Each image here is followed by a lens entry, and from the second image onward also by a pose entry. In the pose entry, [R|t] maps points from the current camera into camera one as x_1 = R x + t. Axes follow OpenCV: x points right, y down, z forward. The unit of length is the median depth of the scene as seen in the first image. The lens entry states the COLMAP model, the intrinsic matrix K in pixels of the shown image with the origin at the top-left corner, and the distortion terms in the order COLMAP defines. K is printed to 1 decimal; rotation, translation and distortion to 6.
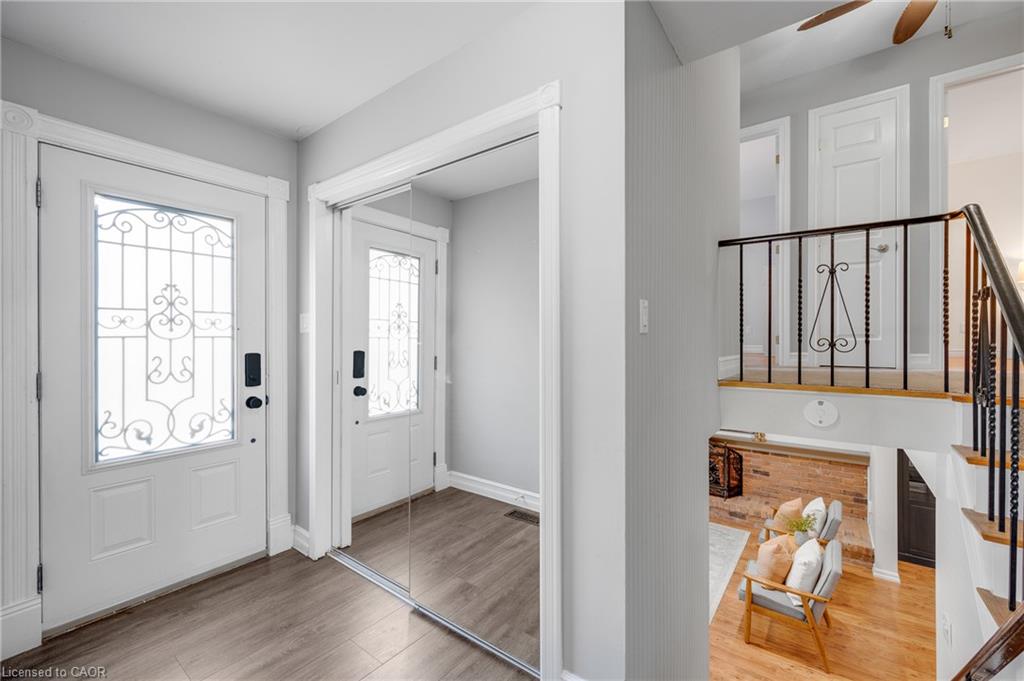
lens RADIAL K [[401.8, 0, 512.0], [0, 401.8, 340.5], [0, 0, 1]] dist [-0.000757, 0.000003]
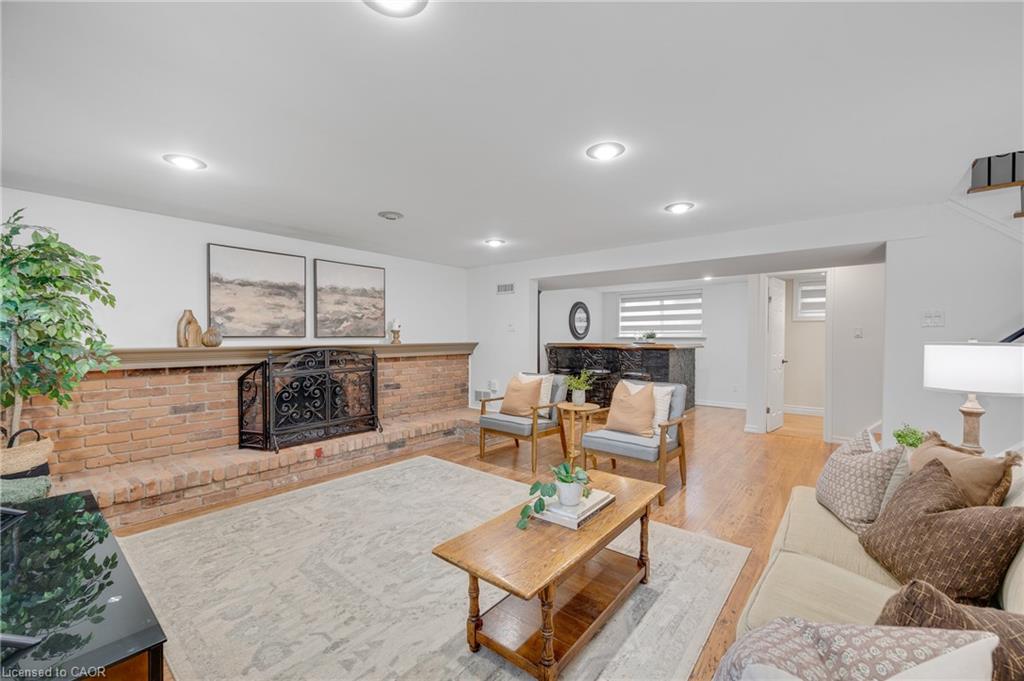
lens RADIAL K [[420.5, 0, 516.2], [0, 420.5, 344.3], [0, 0, 1]] dist [-0.000783, -0.000127]
pose [[0.055046, -0.018540, 0.998312, -0.167636], [0.001696, 0.999828, 0.018475, 0.249224], [-0.998482, 0.000676, 0.055068, 0.766159]]
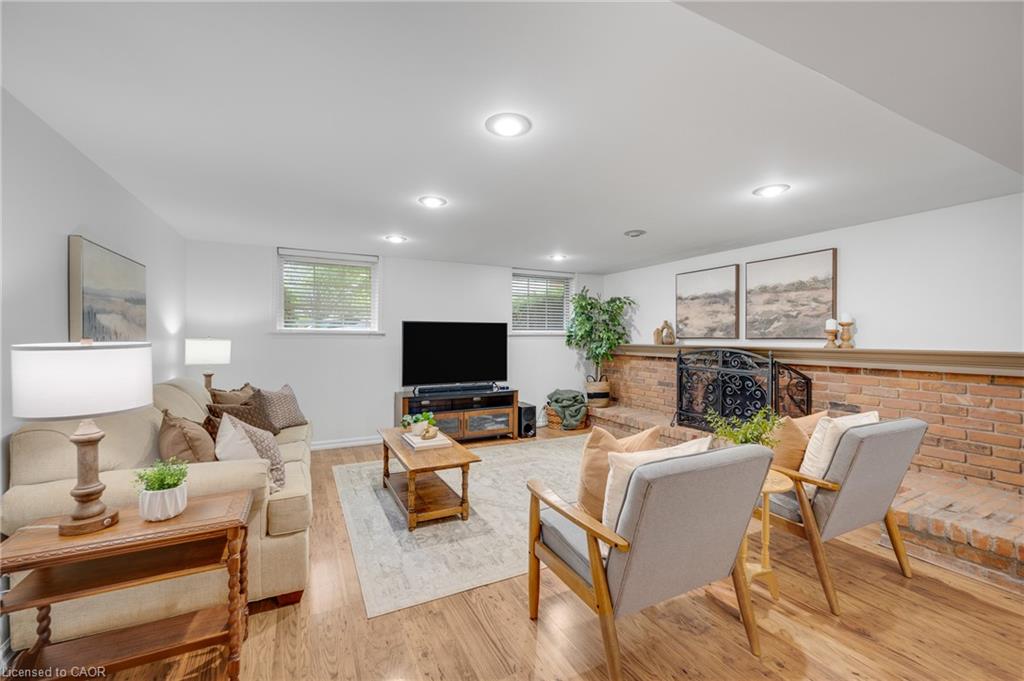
lens RADIAL K [[403.5, 0, 528.4], [0, 403.5, 339.5], [0, 0, 1]] dist [0.000067, -0.000030]
pose [[0.907902, 0.005432, -0.419147, 0.485527], [-0.004576, 0.999985, 0.003048, 0.250770], [0.419157, -0.000849, 0.907913, 0.336345]]
